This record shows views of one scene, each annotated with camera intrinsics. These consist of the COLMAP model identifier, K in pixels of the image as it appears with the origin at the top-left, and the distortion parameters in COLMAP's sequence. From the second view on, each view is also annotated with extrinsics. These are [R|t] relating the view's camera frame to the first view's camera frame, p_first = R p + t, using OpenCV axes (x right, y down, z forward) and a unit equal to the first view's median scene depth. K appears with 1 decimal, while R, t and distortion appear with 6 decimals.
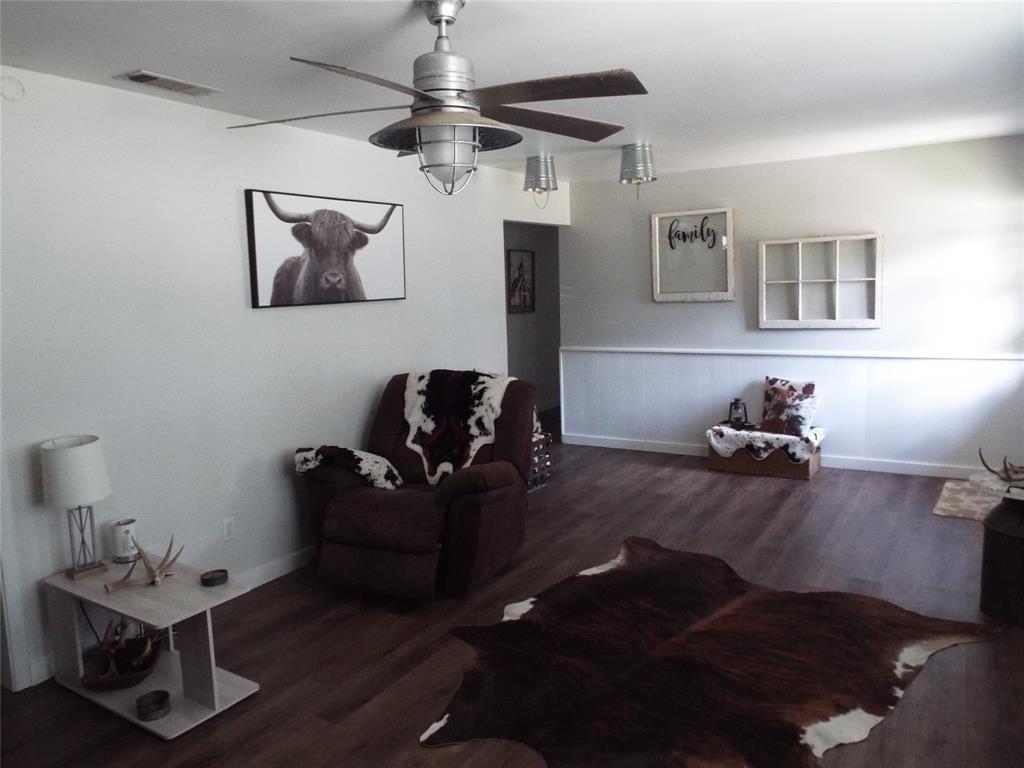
lens RADIAL K [[744.2, 0, 518.4], [0, 744.2, 381.6], [0, 0, 1]] dist [-0.009438, 0.002304]
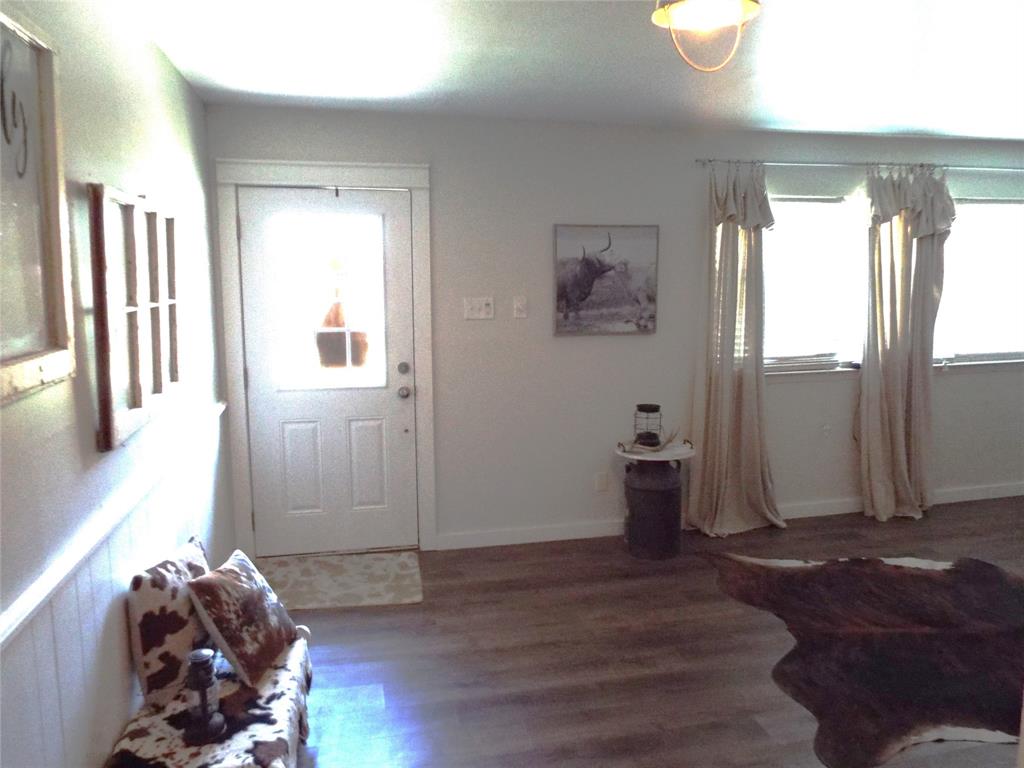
lens RADIAL K [[744.2, 0, 518.4], [0, 744.2, 381.6], [0, 0, 1]] dist [-0.009438, 0.002304]
pose [[-0.697107, -0.058778, 0.714554, -0.056094], [0.125678, 0.971185, 0.202497, -0.220326], [-0.705866, 0.230966, -0.669633, 1.647717]]
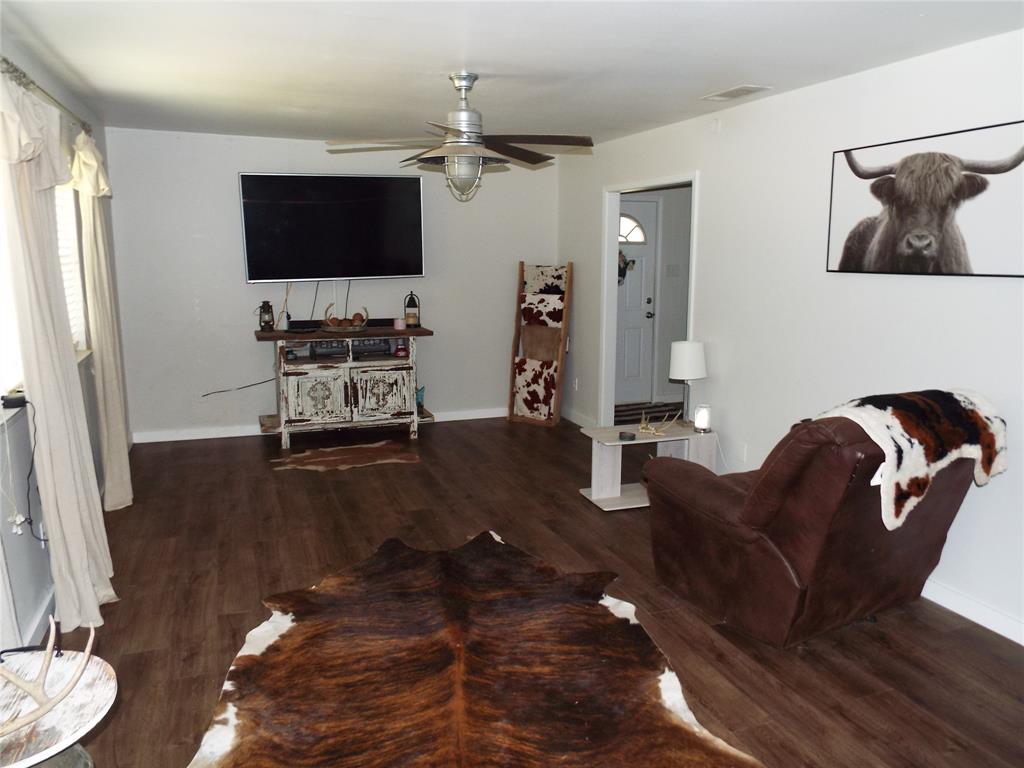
lens RADIAL K [[744.2, 0, 518.4], [0, 744.2, 381.6], [0, 0, 1]] dist [-0.009438, 0.002304]
pose [[-0.614033, 0.166935, -0.771425, 0.667853], [-0.086026, 0.957400, 0.275653, -0.187824], [0.784579, 0.235622, -0.573514, 1.221332]]
